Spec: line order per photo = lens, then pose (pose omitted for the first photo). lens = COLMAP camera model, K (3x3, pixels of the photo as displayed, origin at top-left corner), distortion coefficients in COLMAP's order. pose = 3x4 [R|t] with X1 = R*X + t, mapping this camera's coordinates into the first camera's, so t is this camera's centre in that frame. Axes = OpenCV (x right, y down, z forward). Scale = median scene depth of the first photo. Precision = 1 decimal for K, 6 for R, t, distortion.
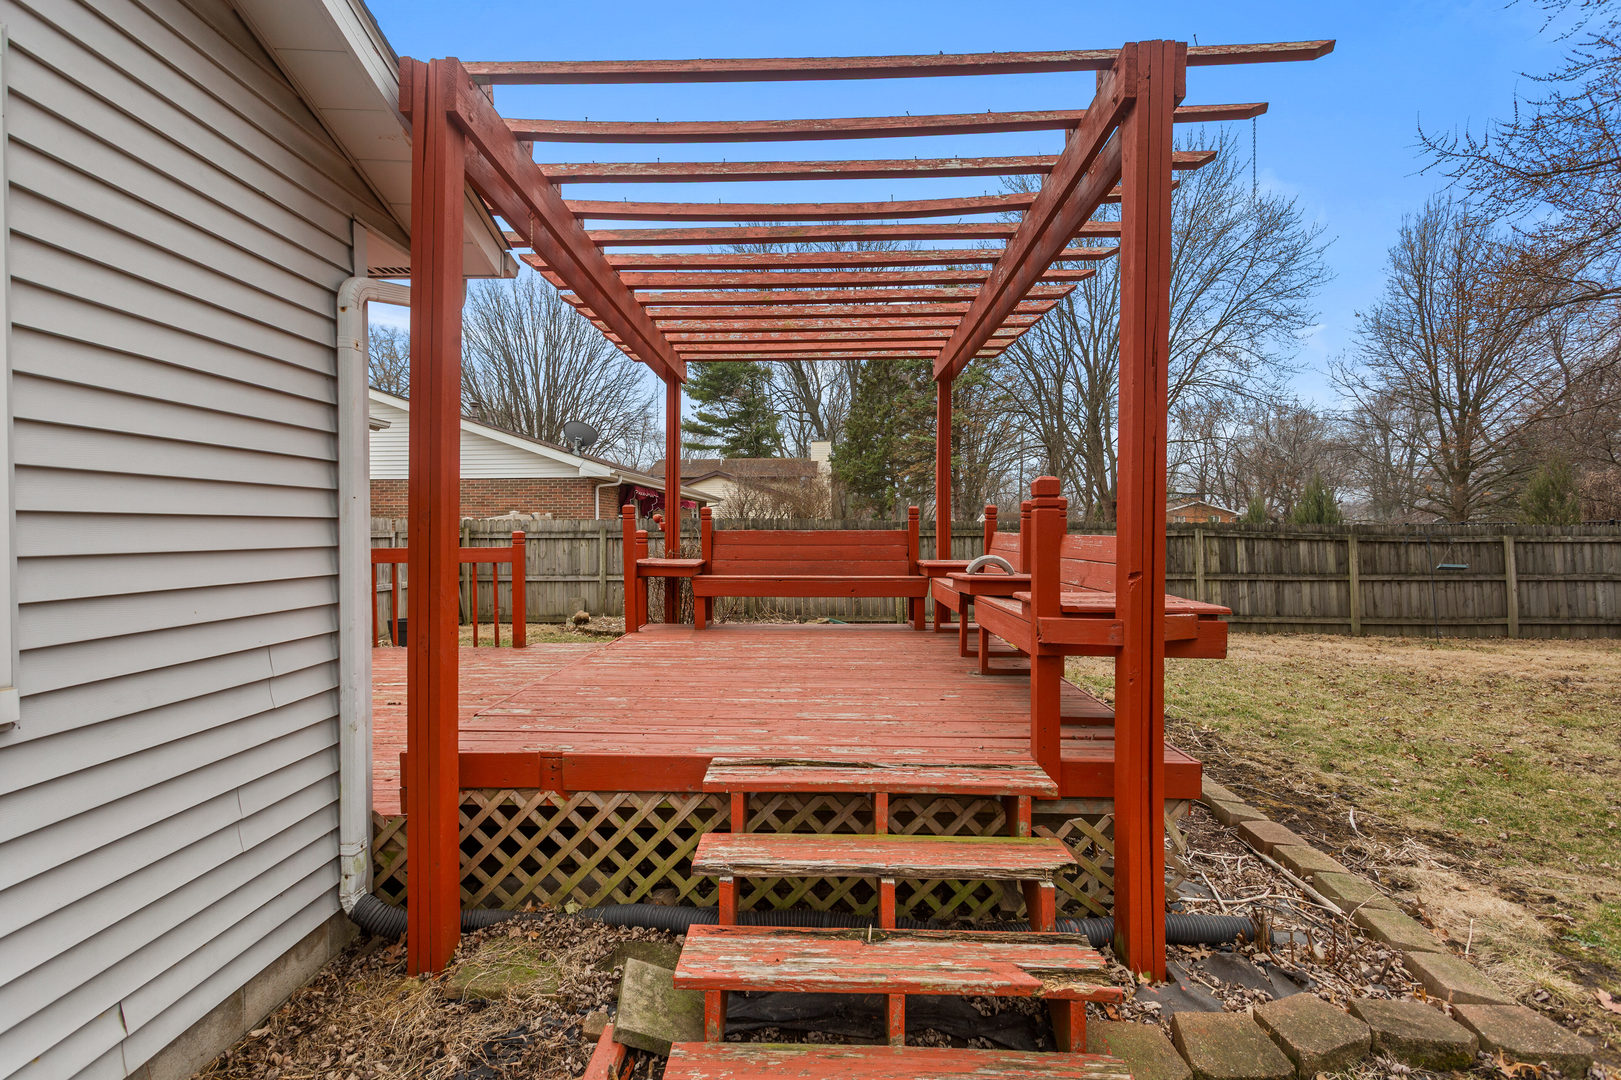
lens RADIAL K [[797.7, 0, 811.9], [0, 797.7, 523.4], [0, 0, 1]] dist [0.000777, 0.001461]
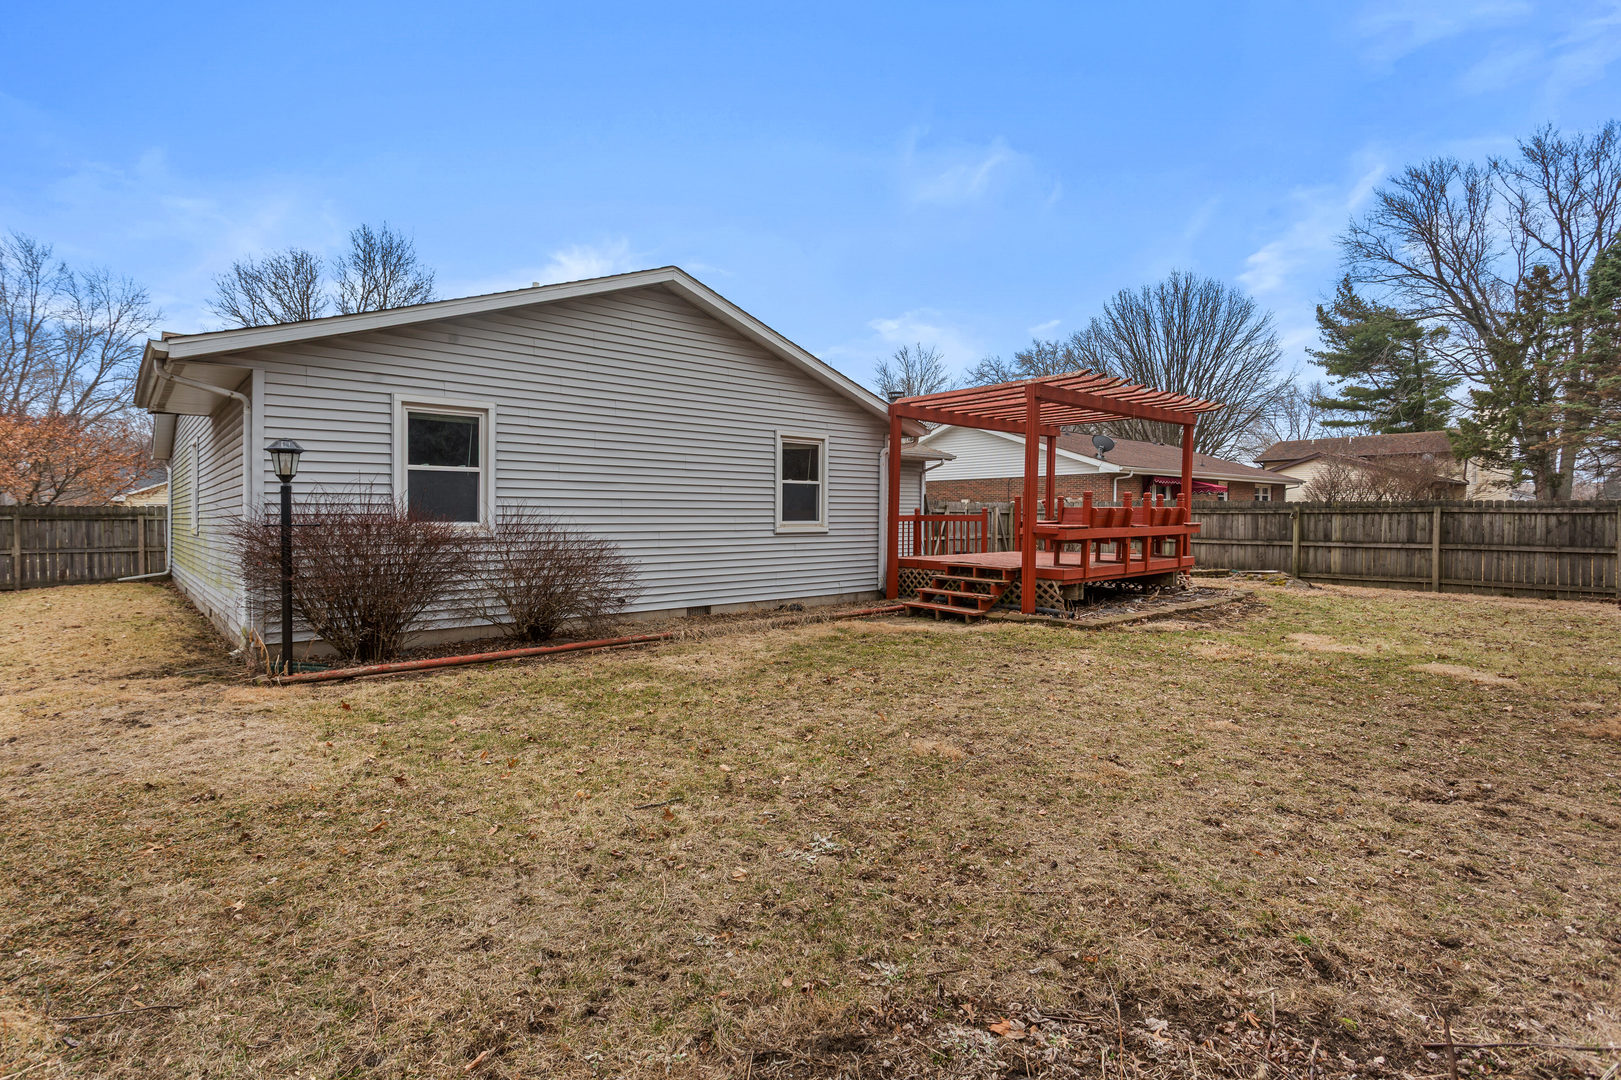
lens RADIAL K [[797.7, 0, 811.9], [0, 797.7, 523.4], [0, 0, 1]] dist [0.000777, 0.001461]
pose [[0.688041, 0.010252, -0.725600, 0.116902], [0.005471, 0.999799, 0.019313, 0.000831], [0.725652, -0.017258, 0.687846, -0.115230]]
